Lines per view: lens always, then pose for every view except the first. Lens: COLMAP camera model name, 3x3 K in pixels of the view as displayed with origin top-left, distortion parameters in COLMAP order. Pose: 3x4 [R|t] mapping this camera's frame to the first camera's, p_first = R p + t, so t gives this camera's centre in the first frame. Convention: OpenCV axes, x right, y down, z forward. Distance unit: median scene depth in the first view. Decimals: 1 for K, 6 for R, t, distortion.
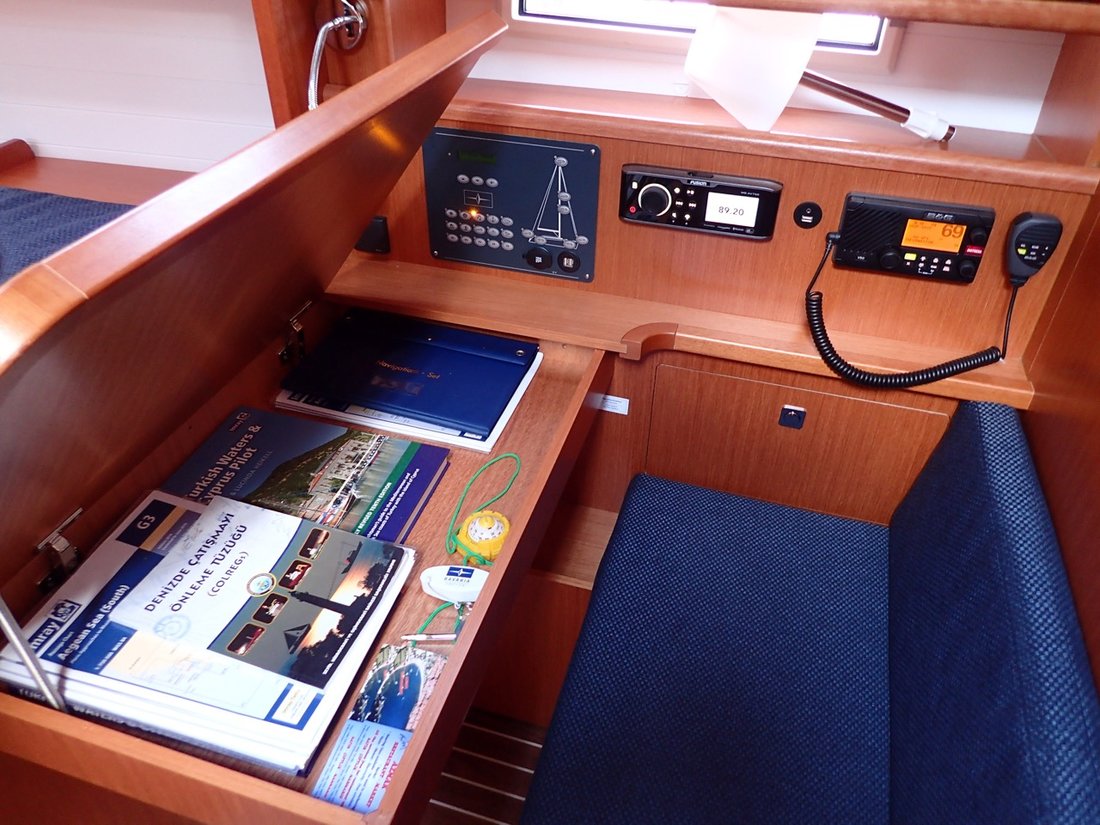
lens RADIAL K [[814.7, 0, 549.9], [0, 814.7, 404.9], [0, 0, 1]] dist [-0.005489, -0.005342]
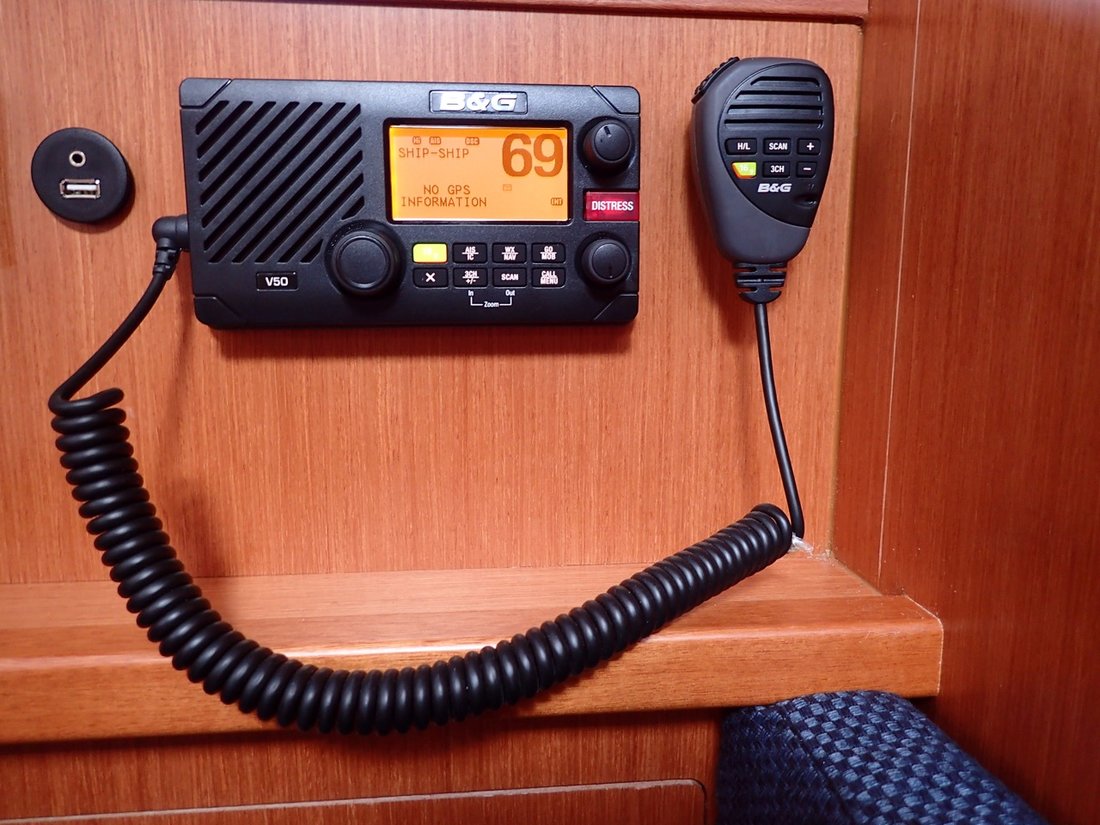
lens RADIAL K [[814.7, 0, 555.2], [0, 814.7, 410.4], [0, 0, 1]] dist [-0.005489, -0.005342]
pose [[0.920663, -0.073491, 0.383379, 0.364239], [0.240632, 0.880169, -0.409144, 0.002879], [-0.307370, 0.468937, 0.828023, 0.759836]]
